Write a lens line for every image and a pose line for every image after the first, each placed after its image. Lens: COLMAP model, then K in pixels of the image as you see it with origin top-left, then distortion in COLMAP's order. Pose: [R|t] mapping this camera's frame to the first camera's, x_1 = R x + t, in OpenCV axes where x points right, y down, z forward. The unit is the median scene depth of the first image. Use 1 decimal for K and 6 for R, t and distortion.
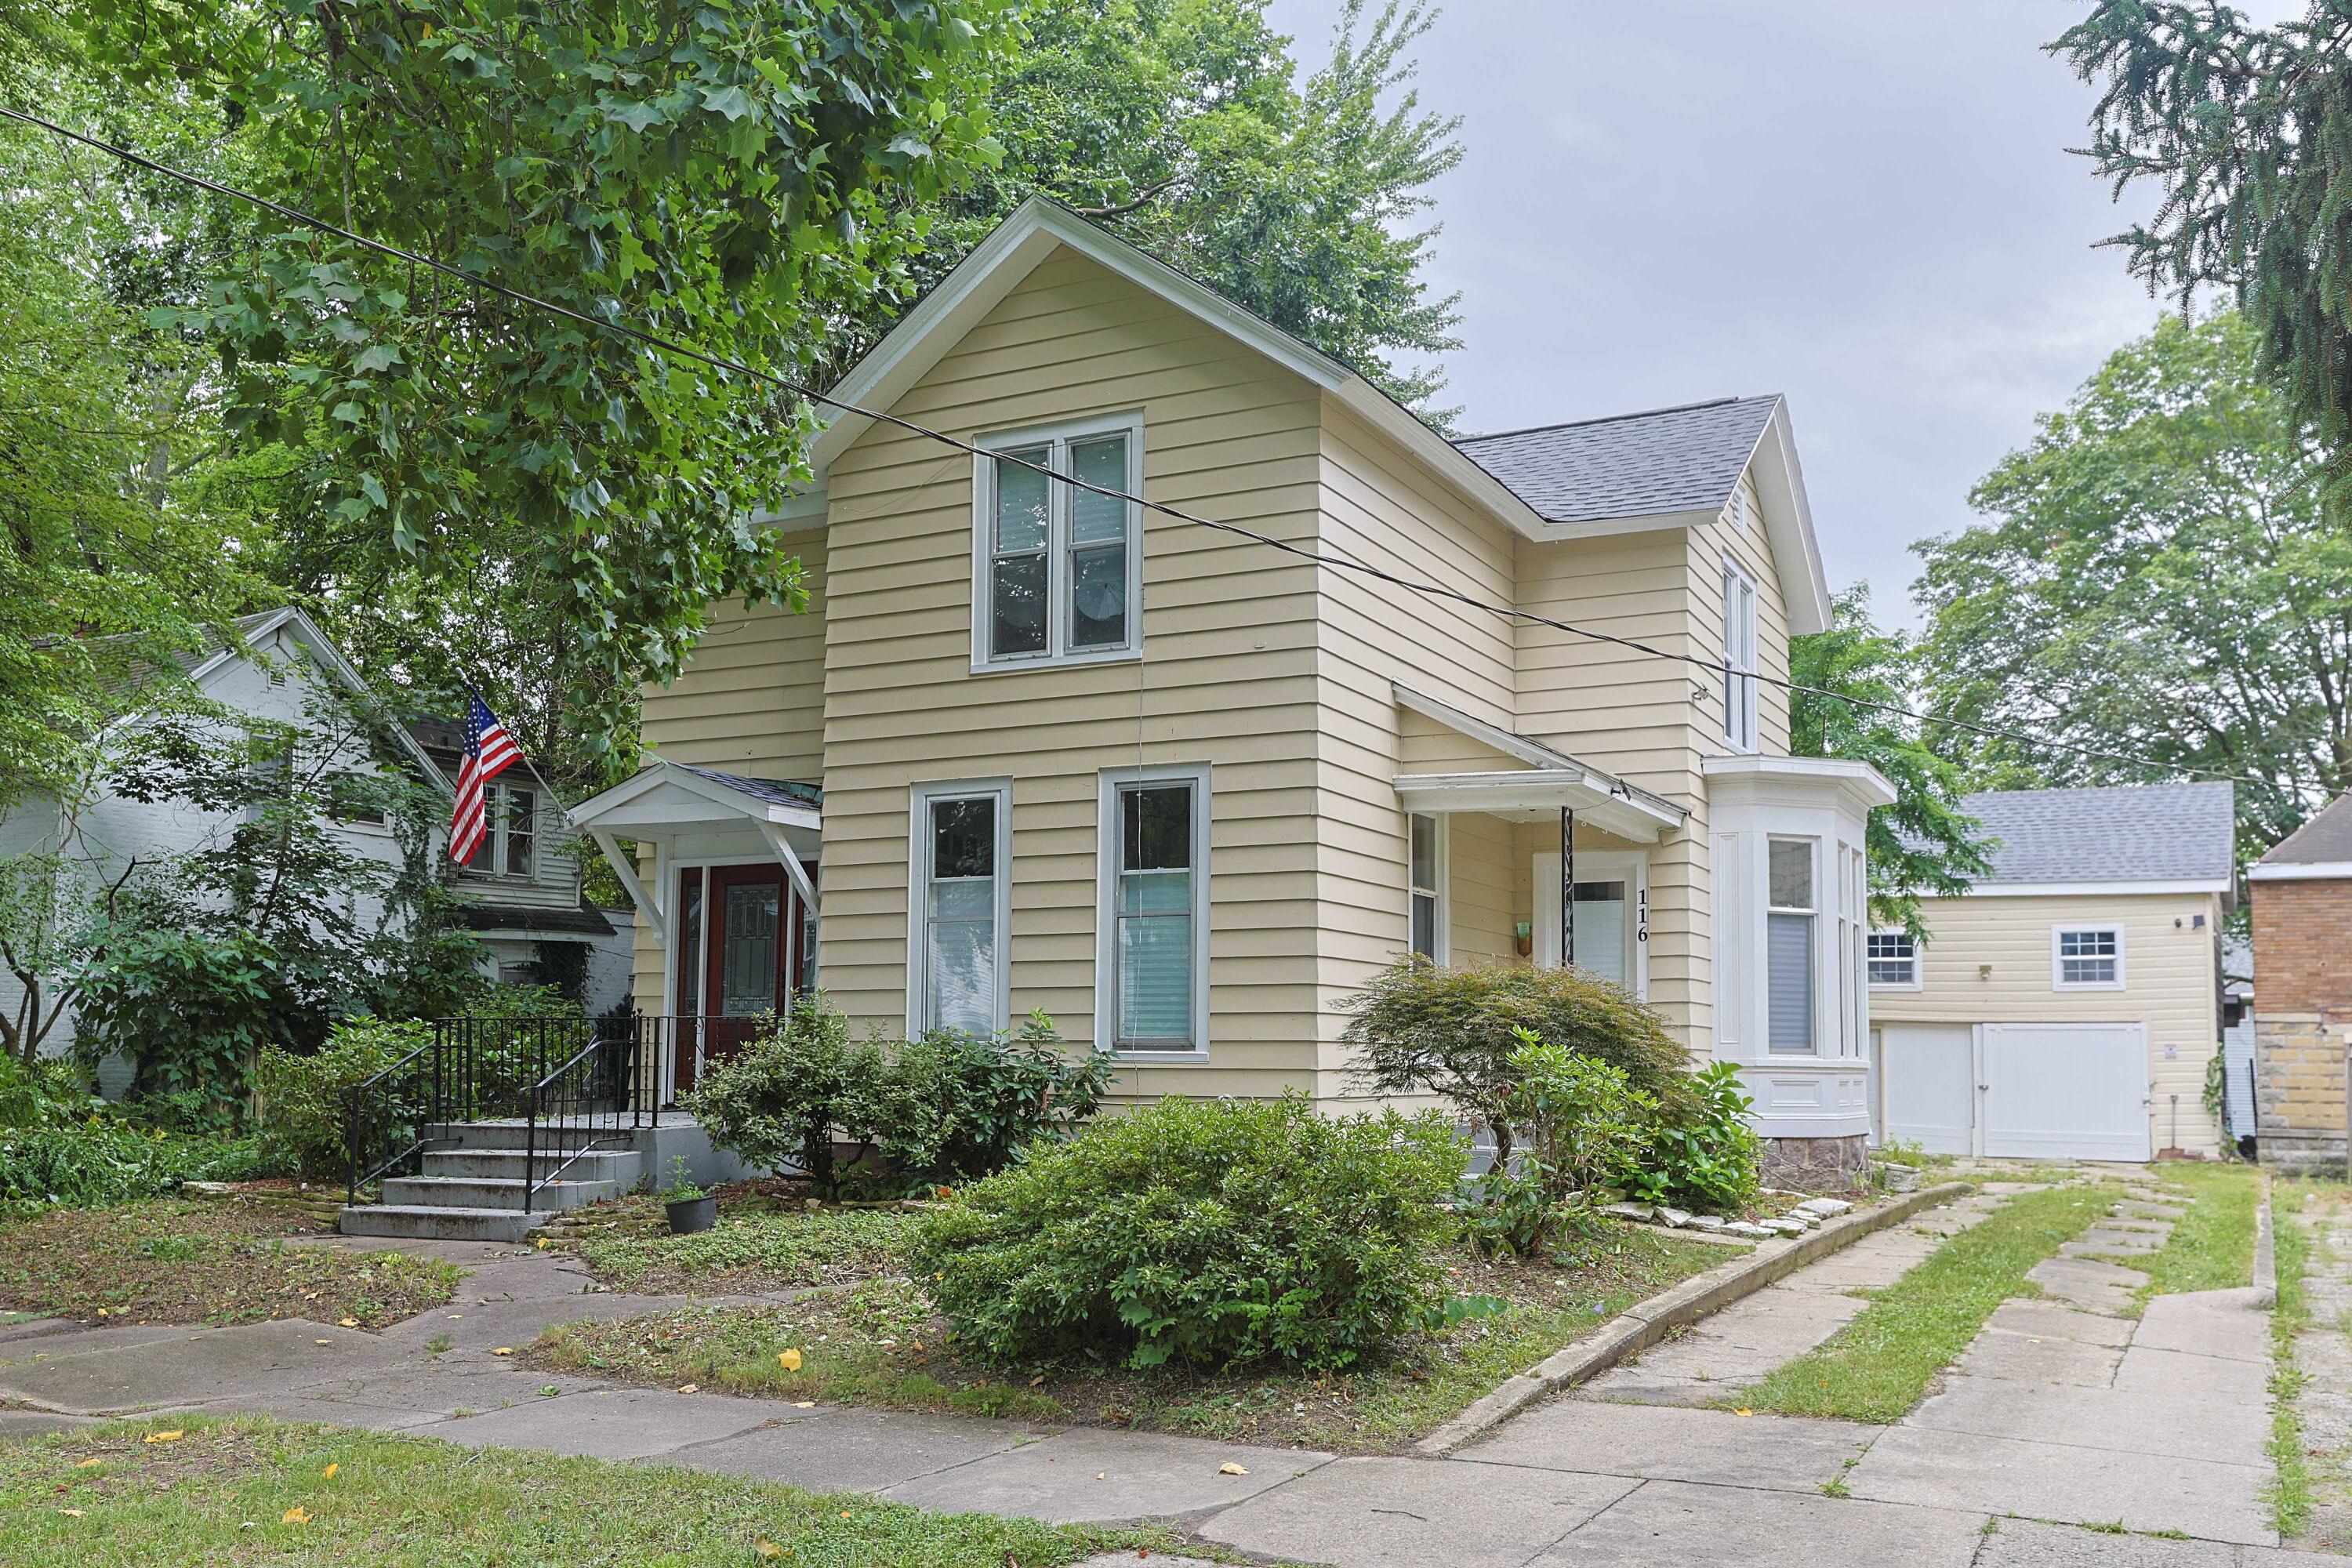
lens RADIAL K [[2011.6, 0, 1185.1], [0, 2011.6, 797.8], [0, 0, 1]] dist [0.008143, -0.032727]
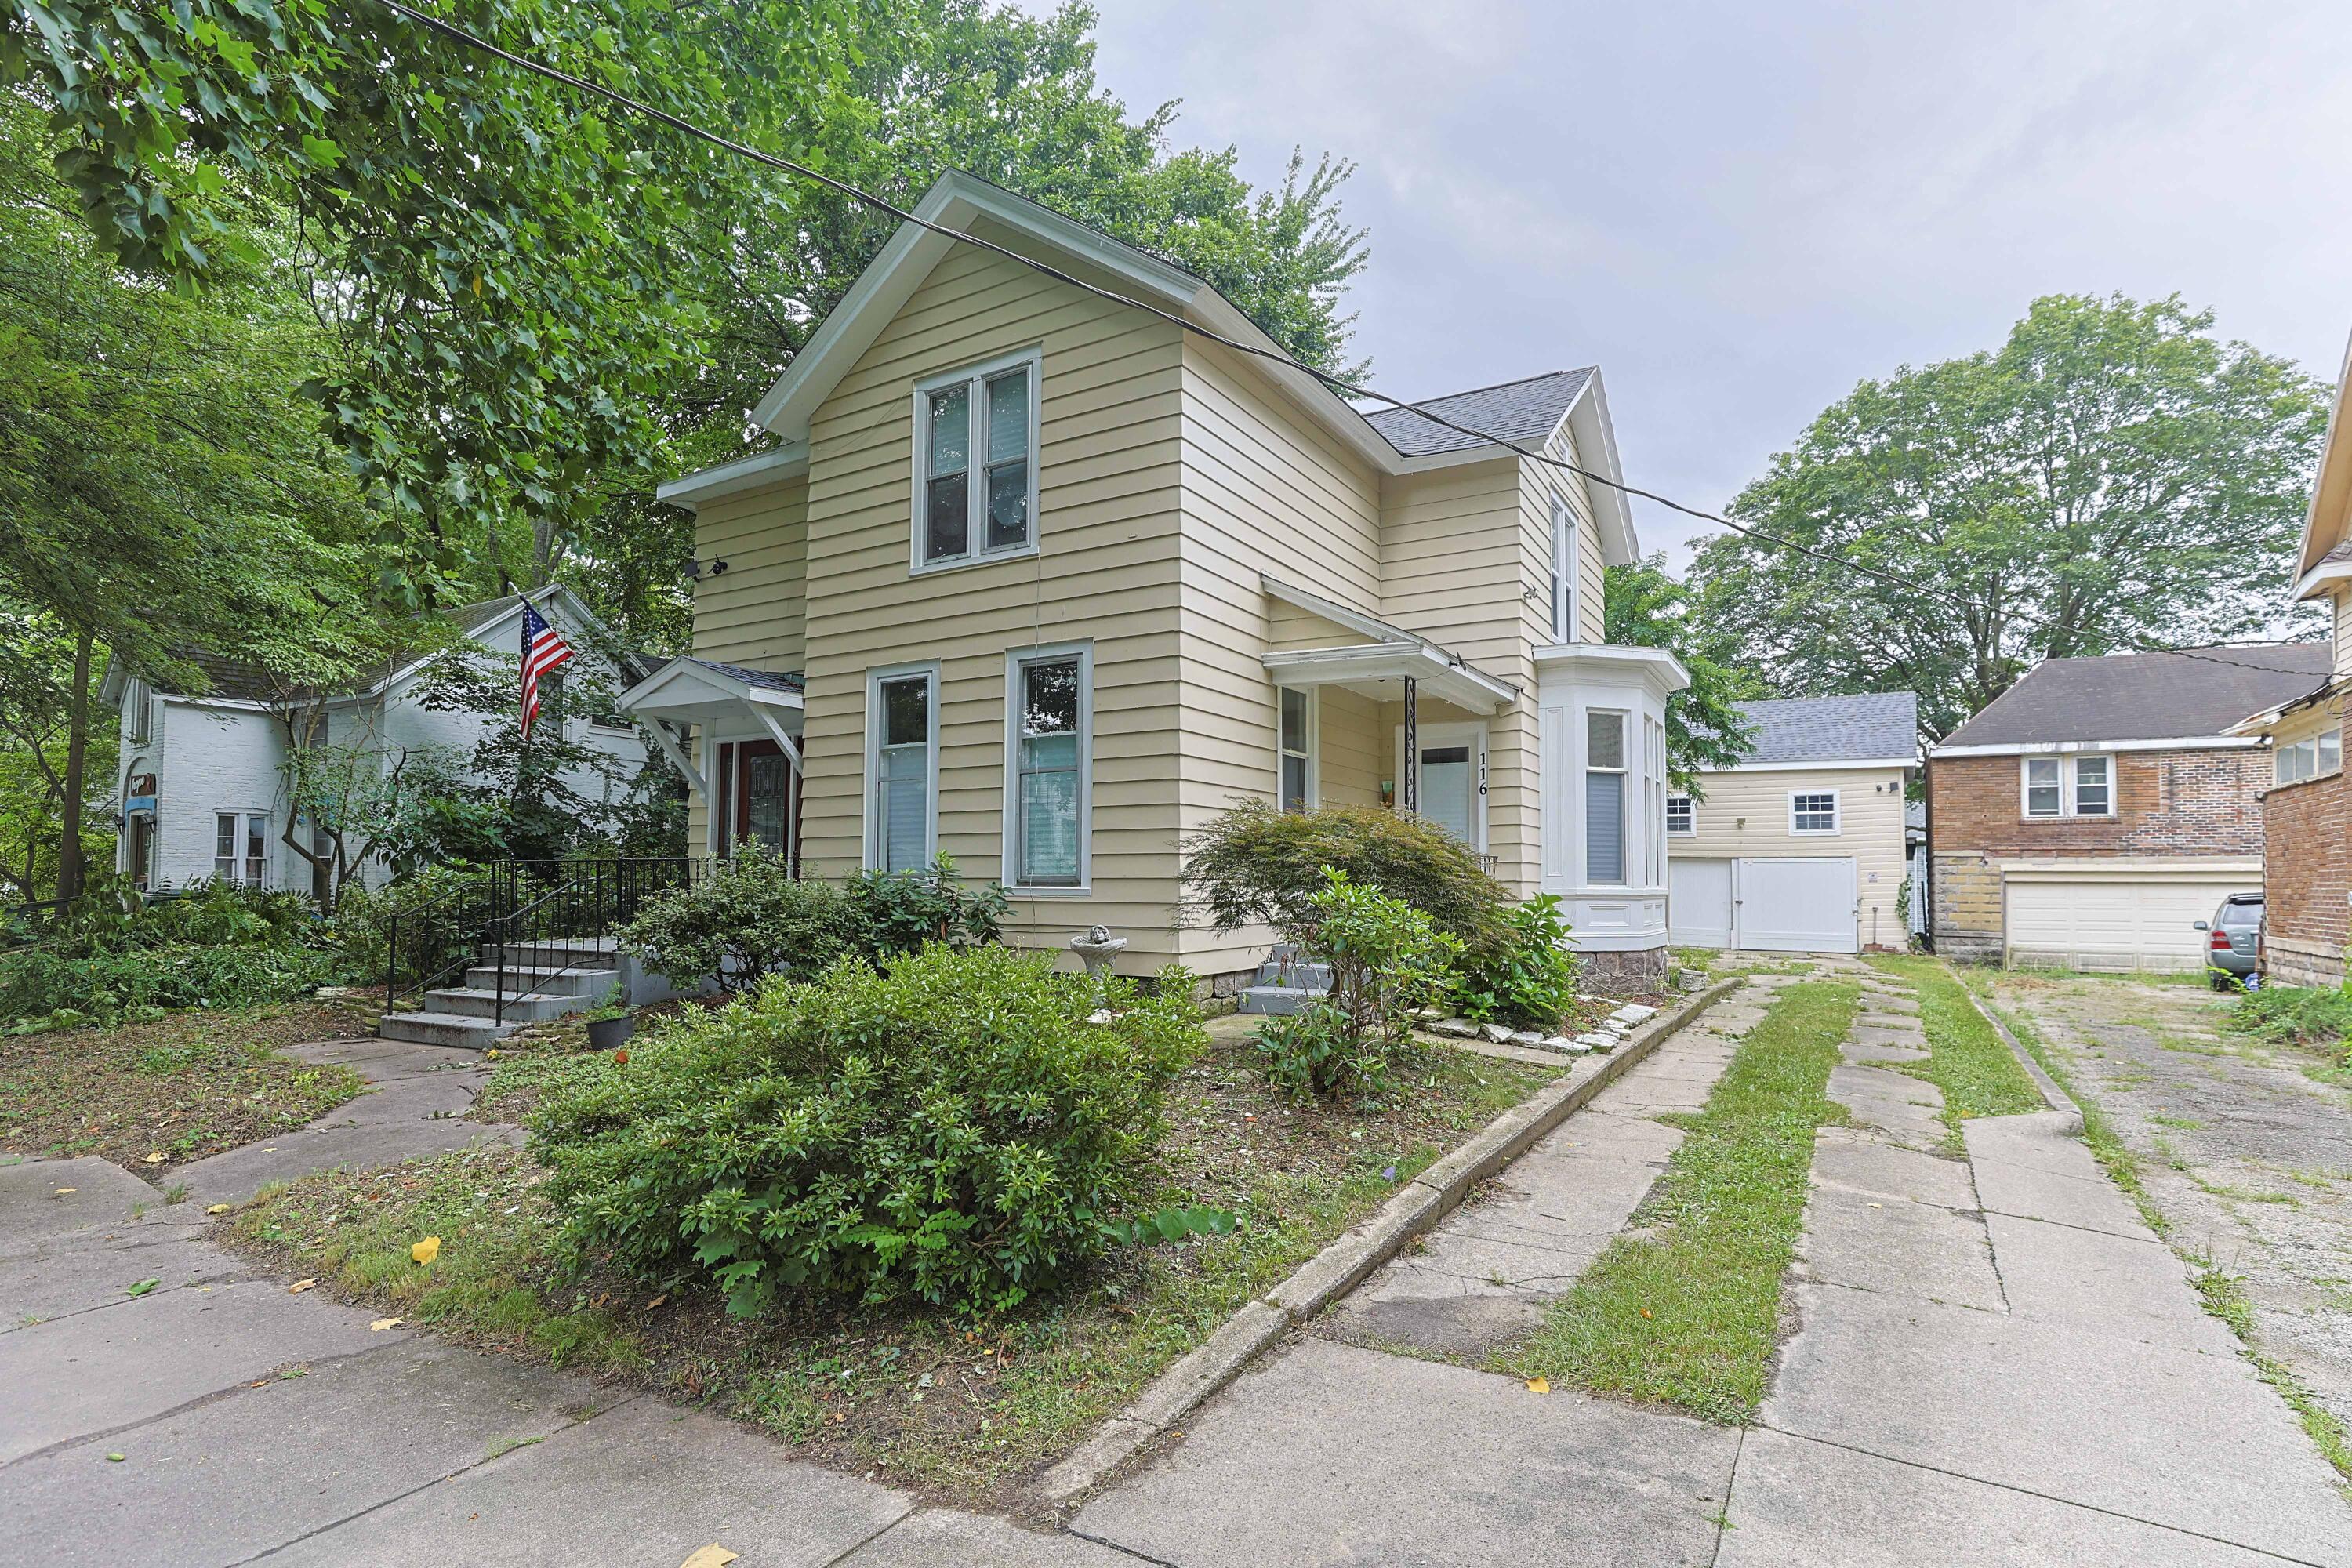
lens RADIAL K [[1142.0, 0, 1159.6], [0, 1142.0, 778.1], [0, 0, 1]] dist [-0.024732, 0.001942]
pose [[0.996691, -0.009932, -0.080680, 0.096824], [0.013131, 0.999144, 0.039220, 0.035045], [0.080221, -0.040149, 0.995968, 0.323463]]
